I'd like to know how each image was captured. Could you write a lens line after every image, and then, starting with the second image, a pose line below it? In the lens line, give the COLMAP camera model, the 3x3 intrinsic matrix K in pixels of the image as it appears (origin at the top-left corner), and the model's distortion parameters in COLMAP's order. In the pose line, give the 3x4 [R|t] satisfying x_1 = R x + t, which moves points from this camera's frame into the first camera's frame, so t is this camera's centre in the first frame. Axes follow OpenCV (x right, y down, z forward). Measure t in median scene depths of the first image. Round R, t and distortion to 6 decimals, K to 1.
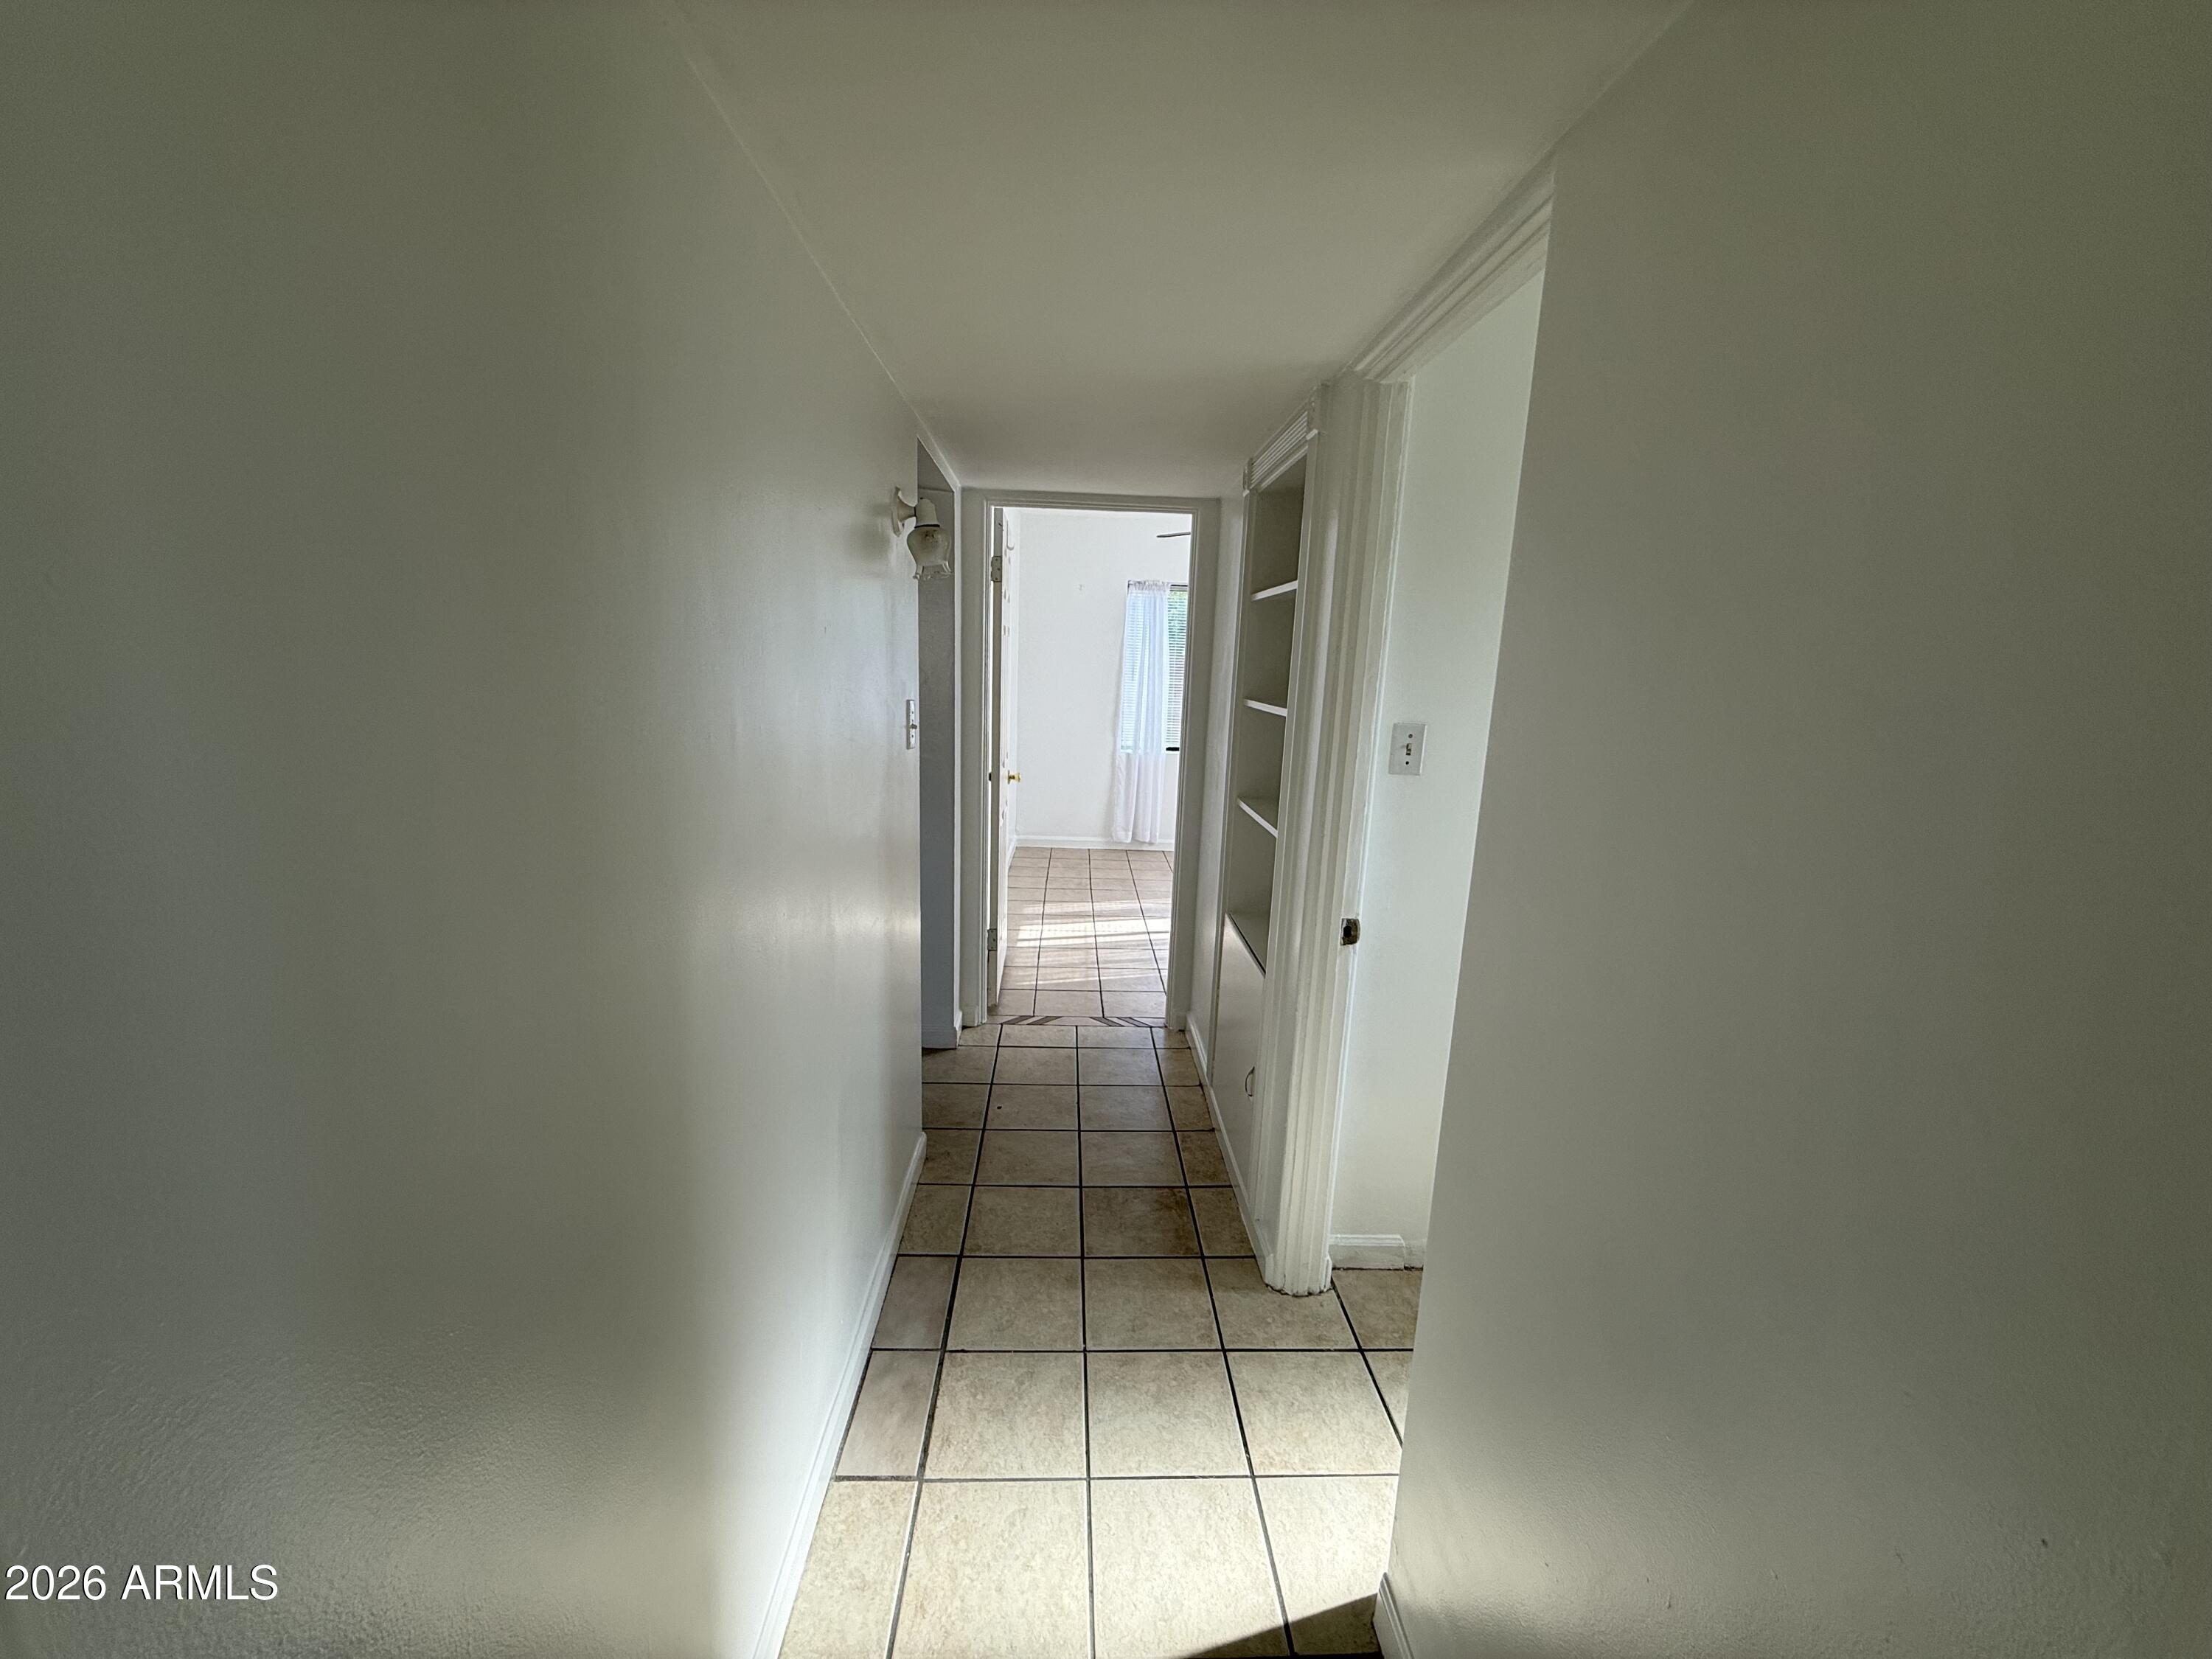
lens RADIAL K [[881.4, 0, 1106.0], [0, 881.4, 829.5], [0, 0, 1]] dist [0.000098, 0.000006]
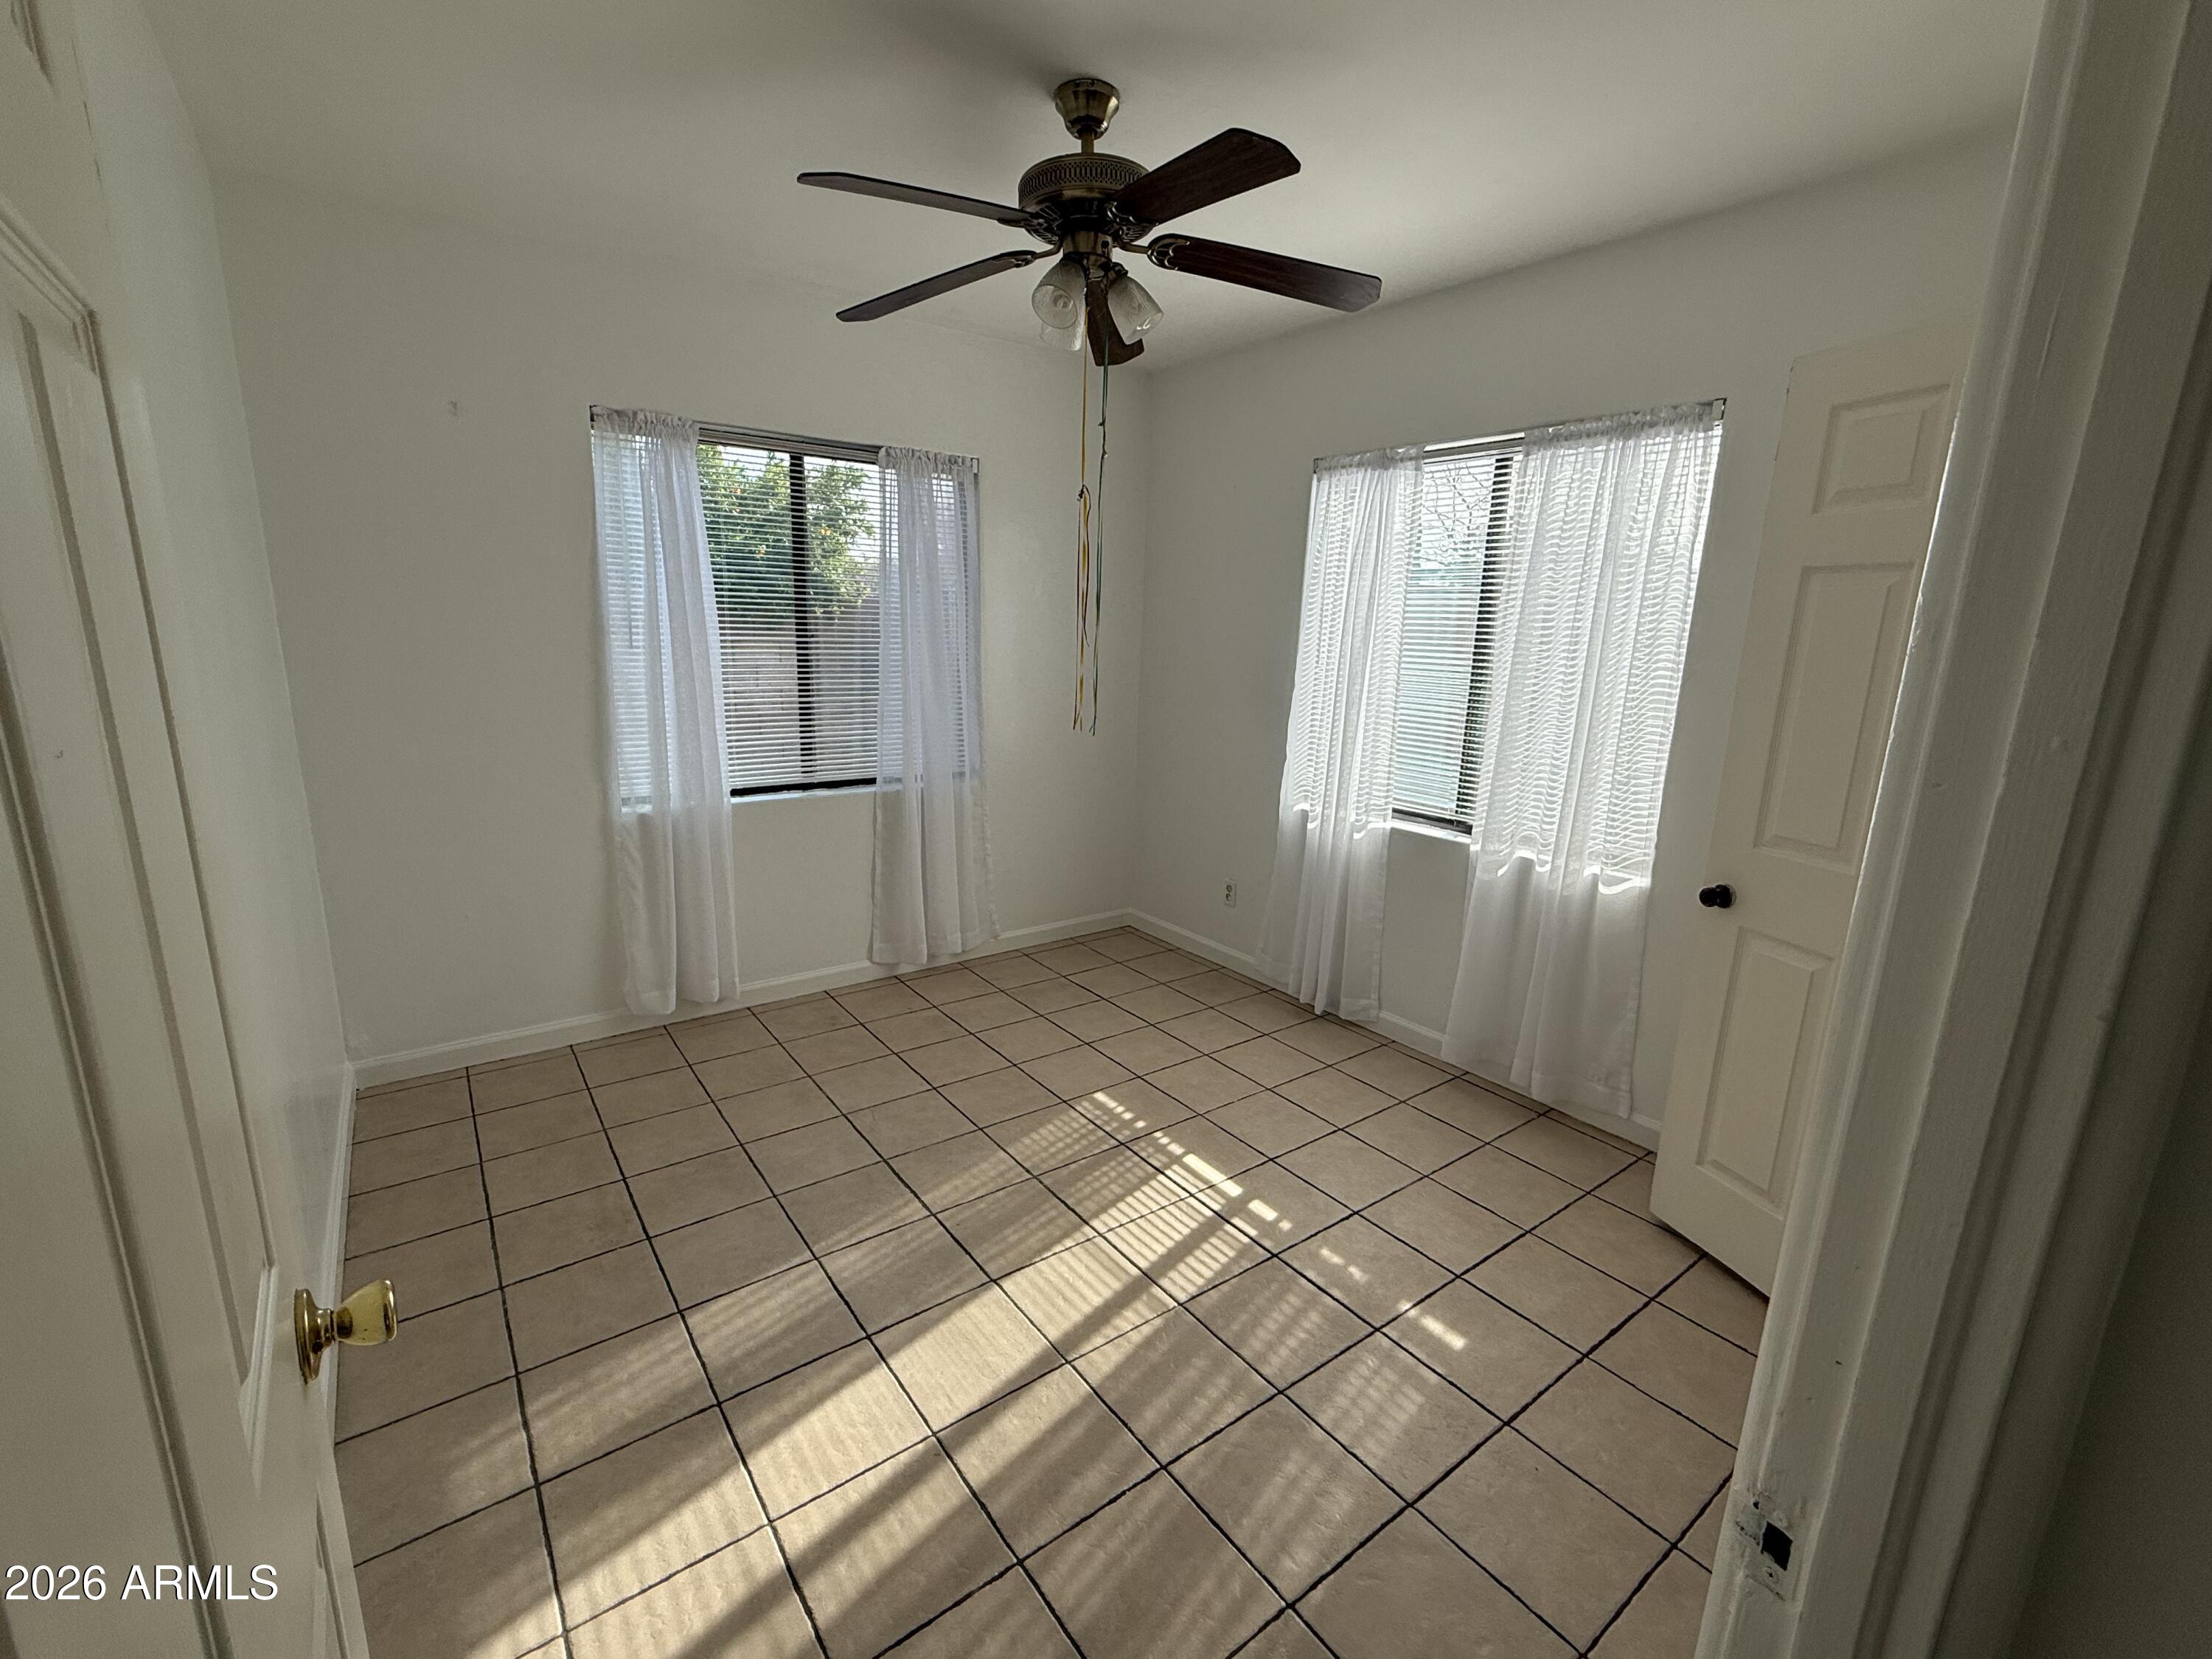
lens RADIAL K [[952.4, 0, 1106.0], [0, 952.4, 829.5], [0, 0, 1]] dist [0.001111, -0.000939]
pose [[0.823931, -0.144304, 0.548010, -0.045227], [0.107692, 0.989284, 0.098588, -0.102066], [-0.556364, -0.022214, 0.830642, 0.488608]]
